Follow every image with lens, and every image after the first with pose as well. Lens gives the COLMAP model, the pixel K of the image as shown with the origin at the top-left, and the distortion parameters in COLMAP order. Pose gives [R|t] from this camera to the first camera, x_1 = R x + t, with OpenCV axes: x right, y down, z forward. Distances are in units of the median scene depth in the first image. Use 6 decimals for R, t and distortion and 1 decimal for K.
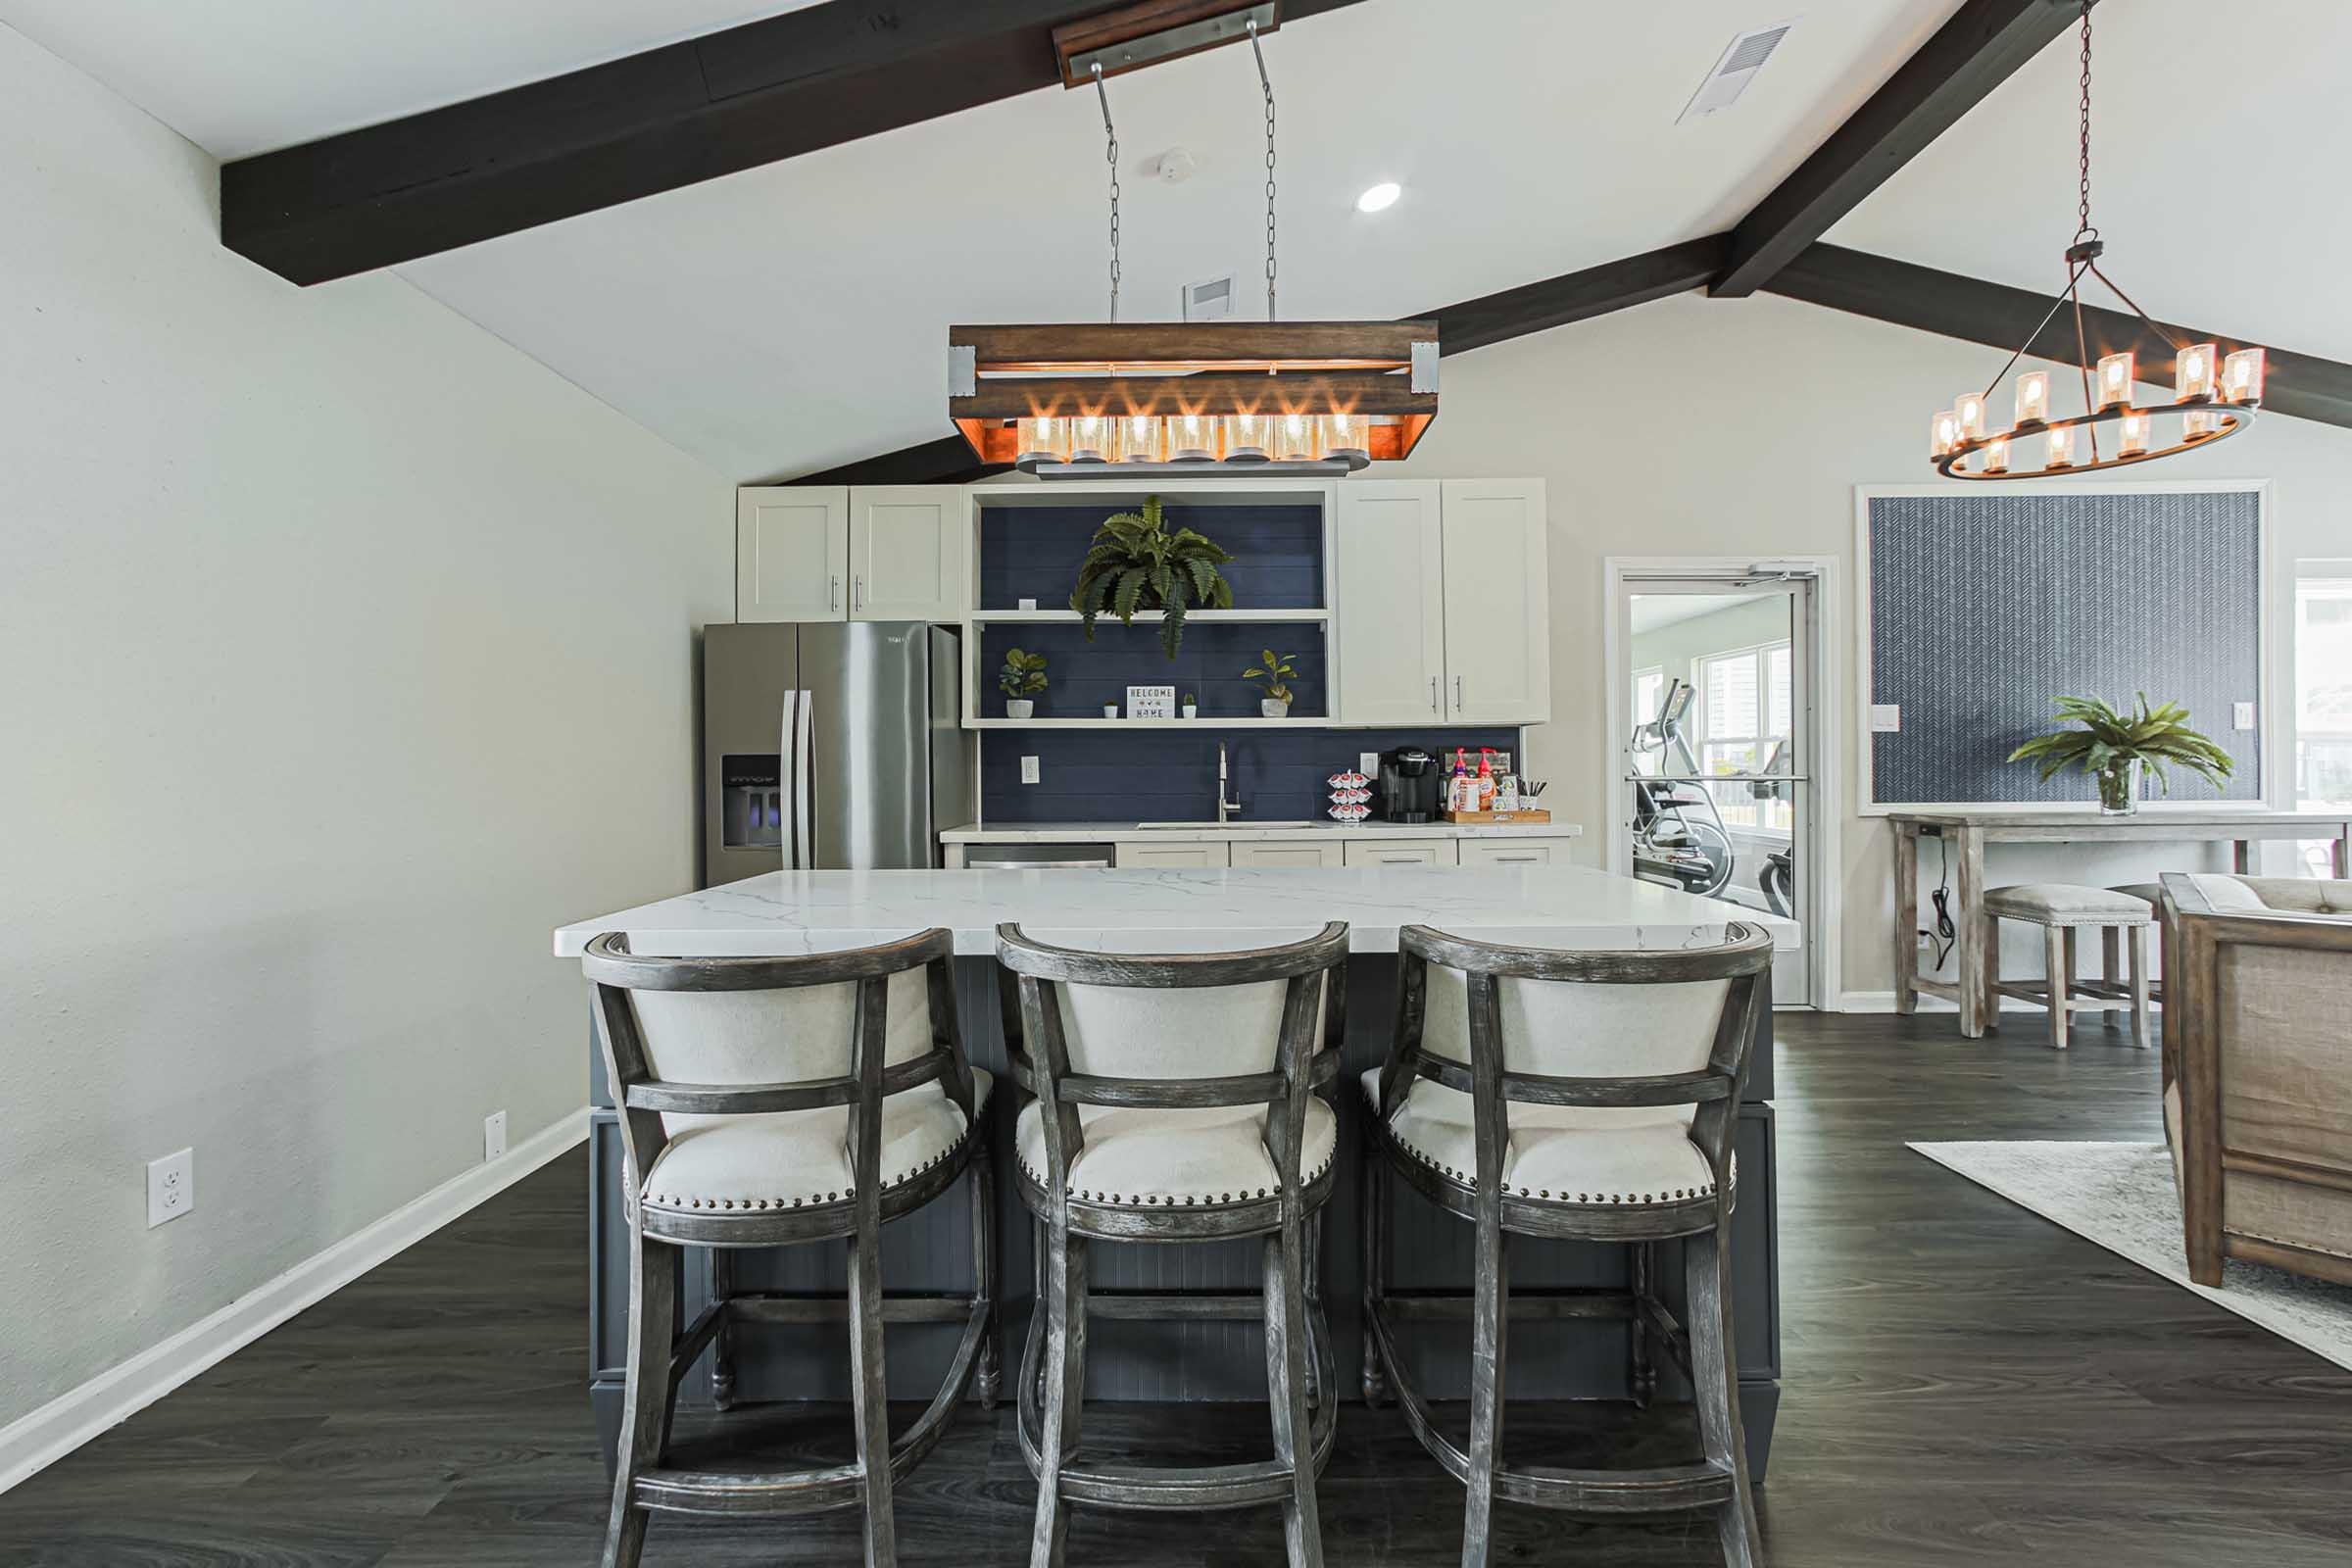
lens RADIAL K [[994.6, 0, 1168.2], [0, 994.6, 757.6], [0, 0, 1]] dist [-0.011553, 0.005380]
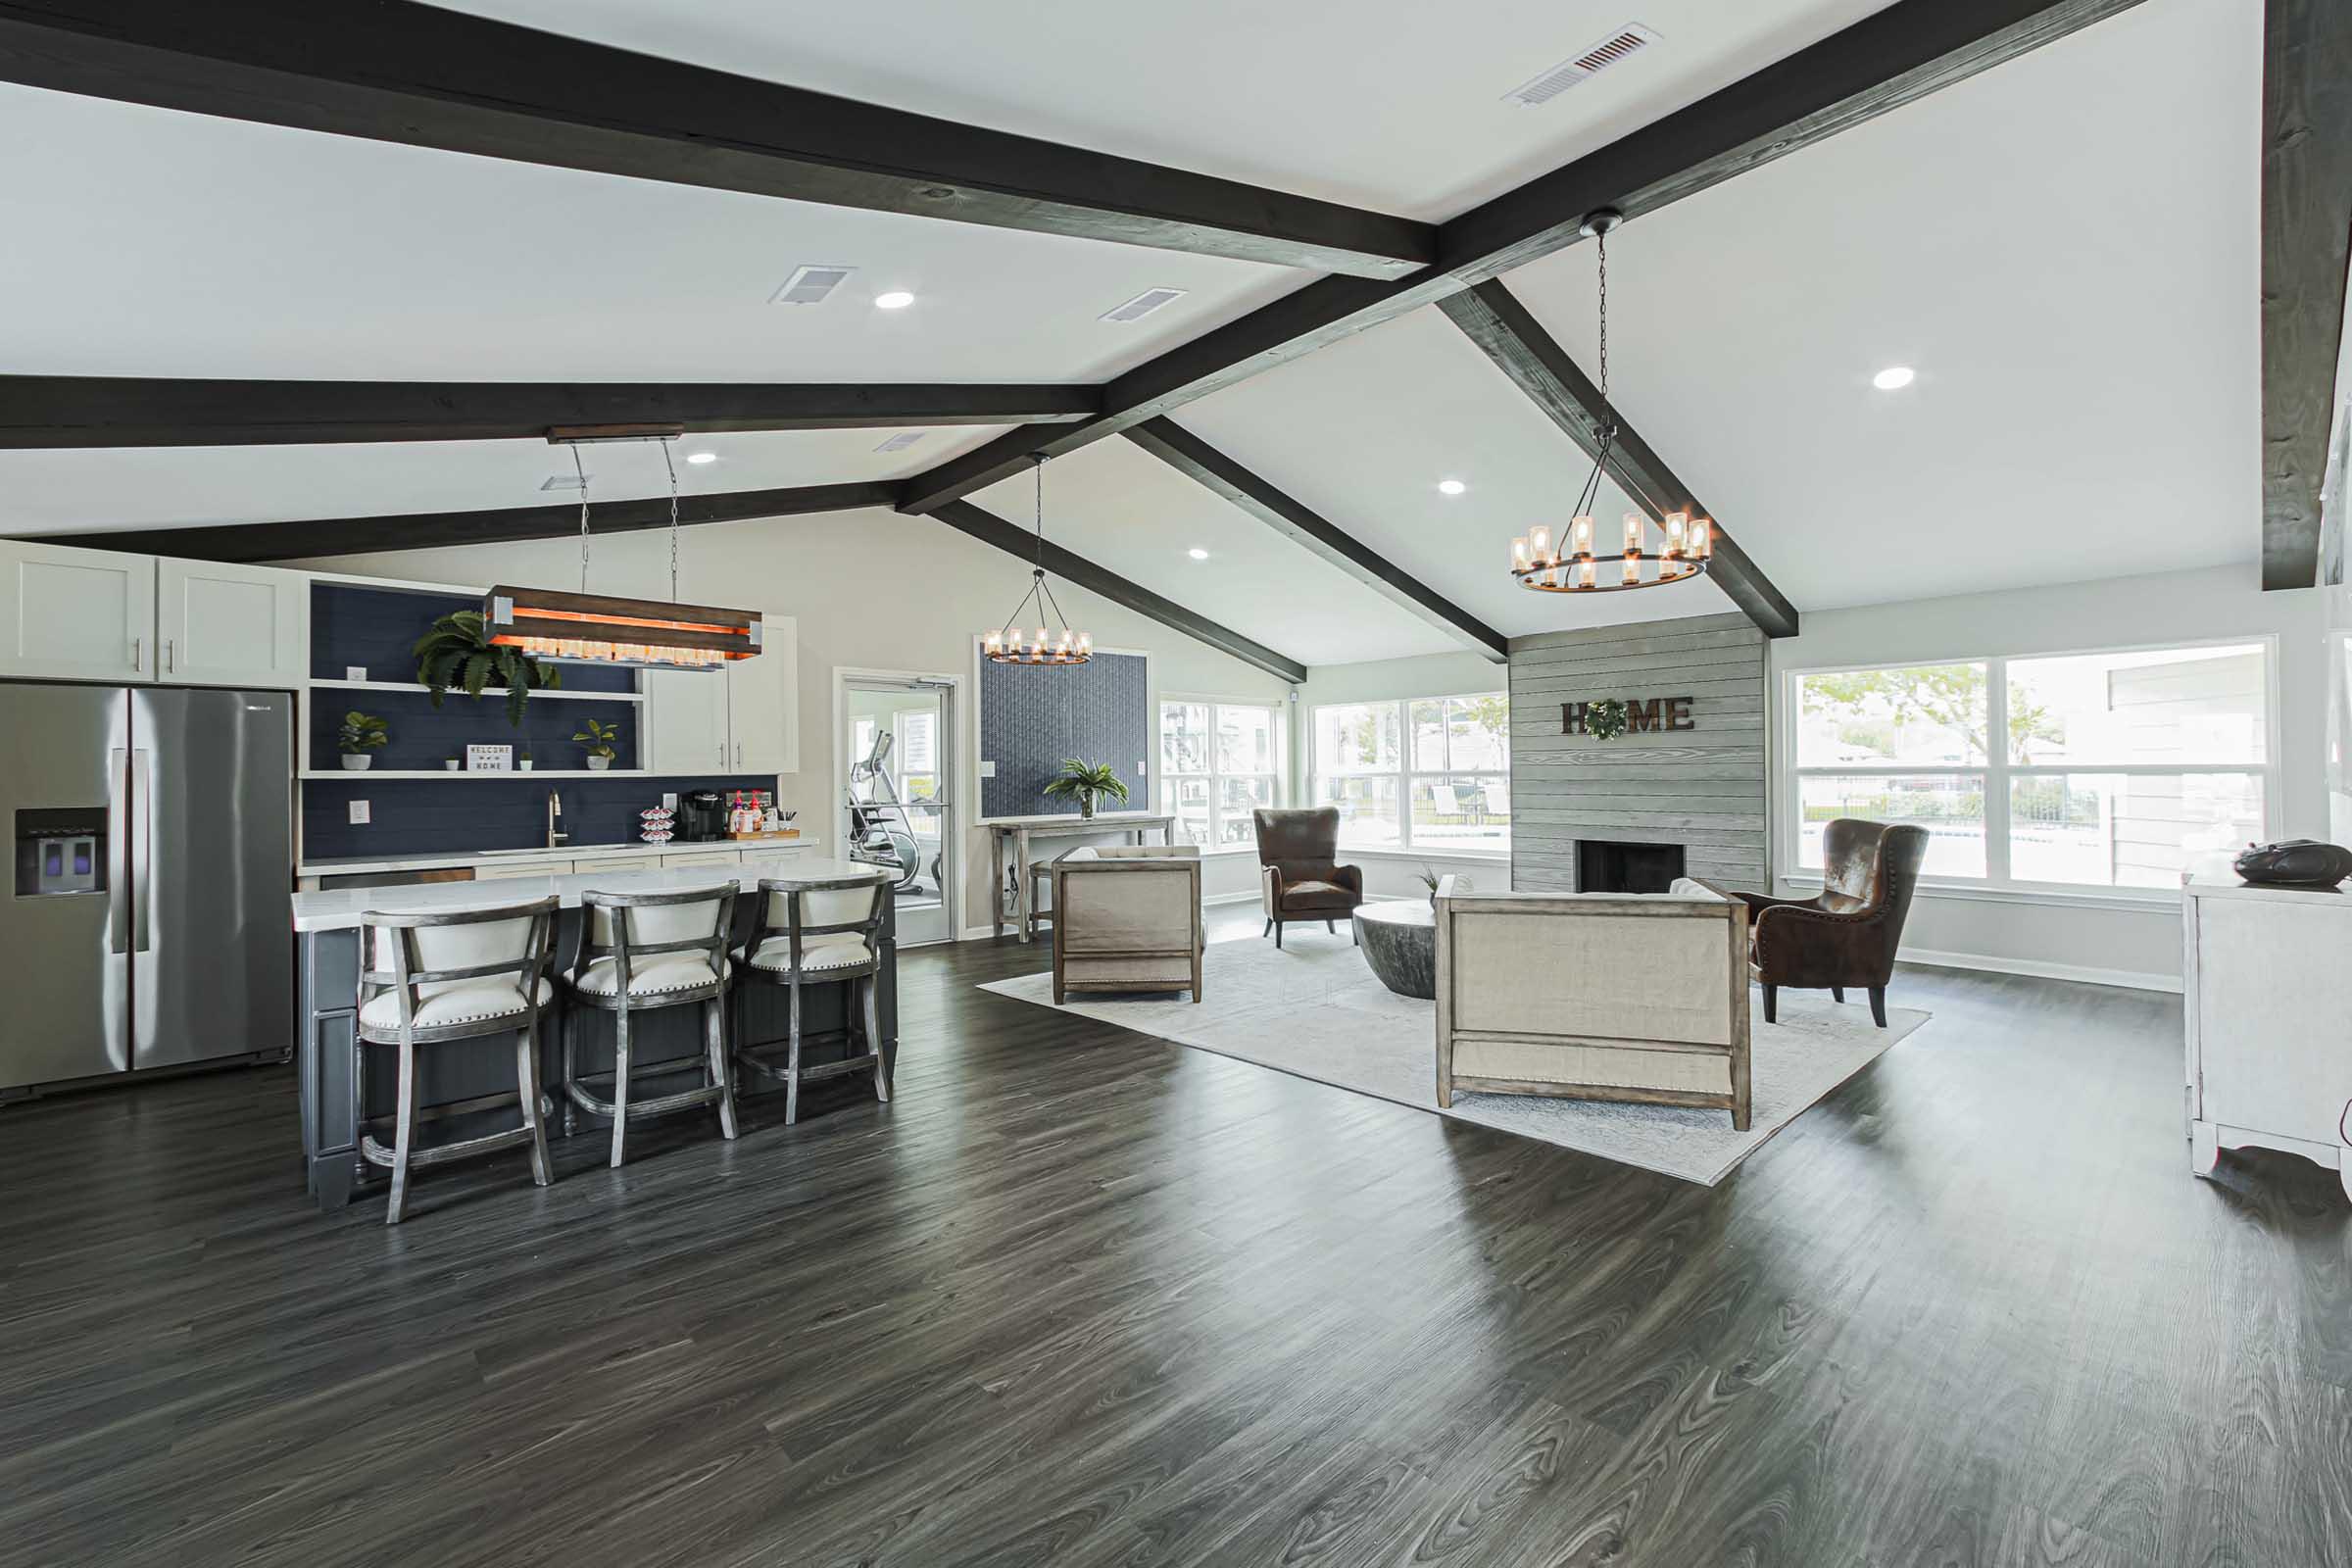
lens RADIAL K [[994.6, 0, 1181.4], [0, 994.6, 764.2], [0, 0, 1]] dist [-0.011553, 0.005380]
pose [[0.728045, 0.004547, 0.685515, -0.244899], [0.000938, 0.999970, -0.007629, -0.036627], [-0.685529, 0.006198, 0.728019, -0.543294]]
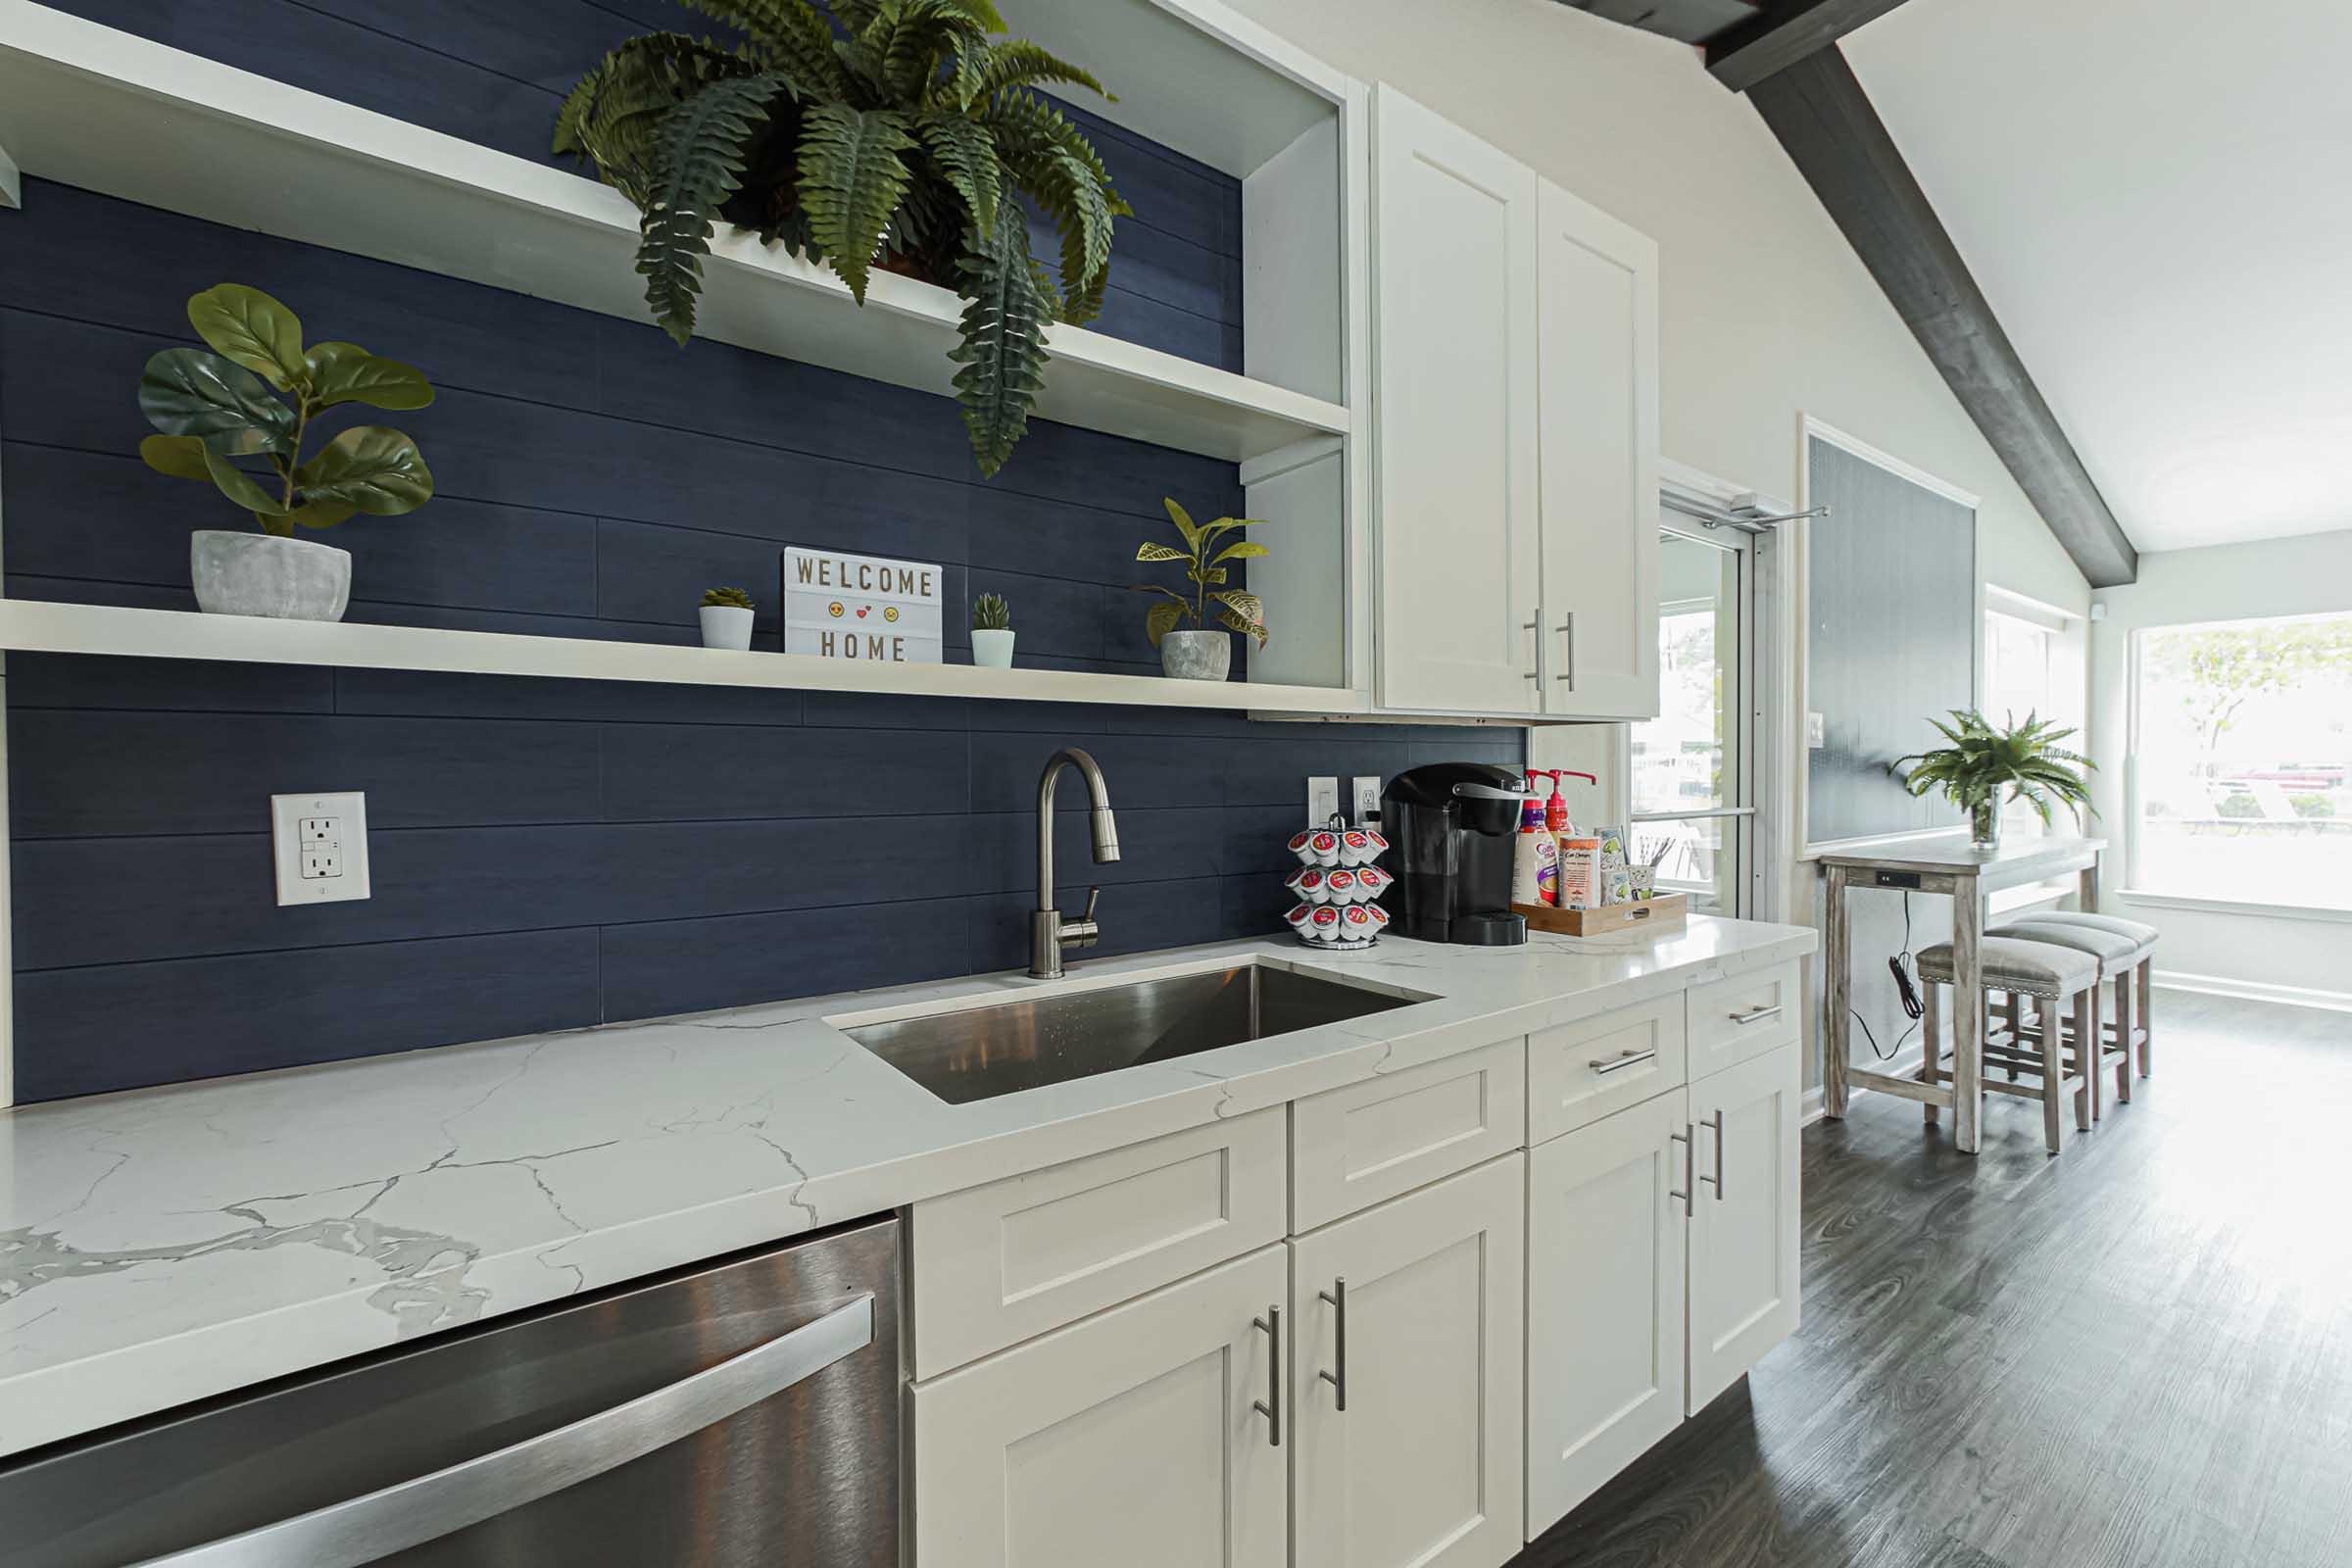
lens RADIAL K [[994.6, 0, 1180.6], [0, 994.6, 781.8], [0, 0, 1]] dist [-0.011553, 0.005380]
pose [[0.796818, -0.003253, 0.604210, -0.123064], [-0.007990, 0.999841, 0.015920, -0.009633], [-0.604166, -0.017513, 0.796666, 0.711069]]
